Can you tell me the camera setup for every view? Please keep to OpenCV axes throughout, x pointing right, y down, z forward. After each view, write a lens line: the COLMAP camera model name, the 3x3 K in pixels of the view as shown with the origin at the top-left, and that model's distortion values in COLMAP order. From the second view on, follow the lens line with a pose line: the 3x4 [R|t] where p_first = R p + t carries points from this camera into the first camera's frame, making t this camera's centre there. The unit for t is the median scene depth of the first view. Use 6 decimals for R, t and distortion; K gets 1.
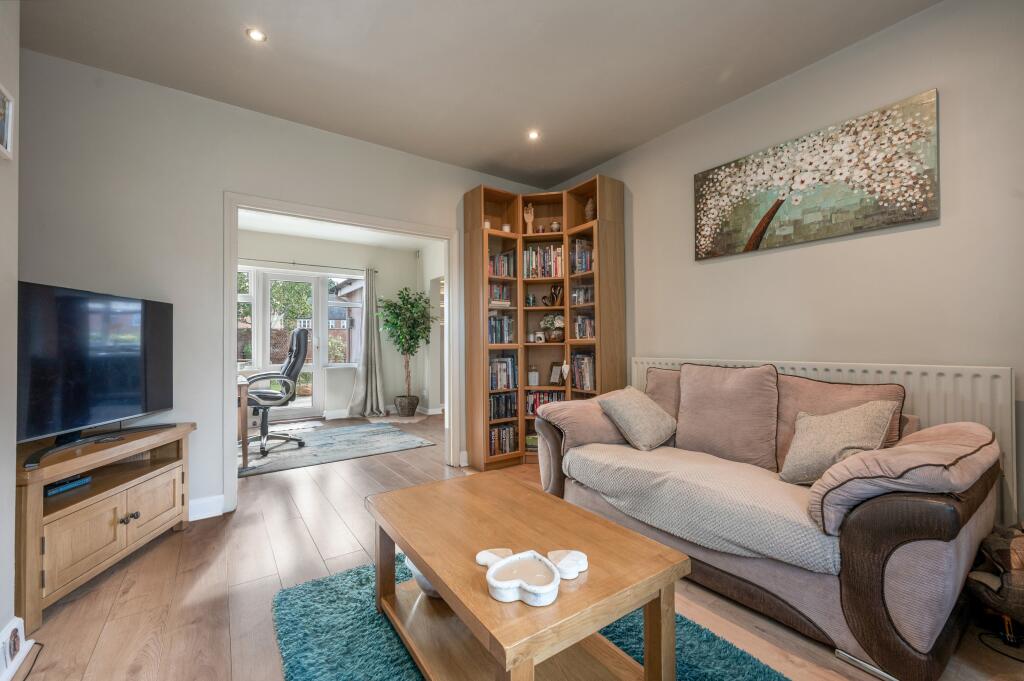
lens RADIAL K [[424.3, 0, 515.5], [0, 424.3, 341.9], [0, 0, 1]] dist [0.002500, 0.000136]
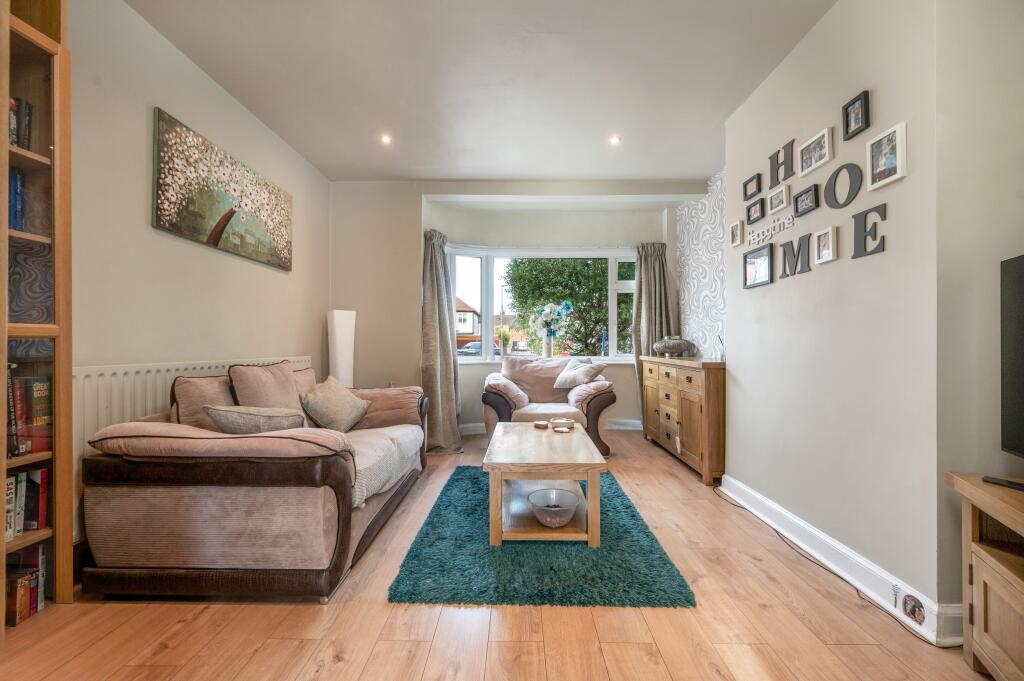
lens RADIAL K [[404.8, 0, 514.6], [0, 404.8, 343.6], [0, 0, 1]] dist [0.001201, 0.000376]
pose [[-0.806542, 0.009046, 0.591107, -0.509752], [-0.001319, 0.999853, -0.017101, 0.019530], [-0.591175, -0.014573, -0.806412, 1.295929]]
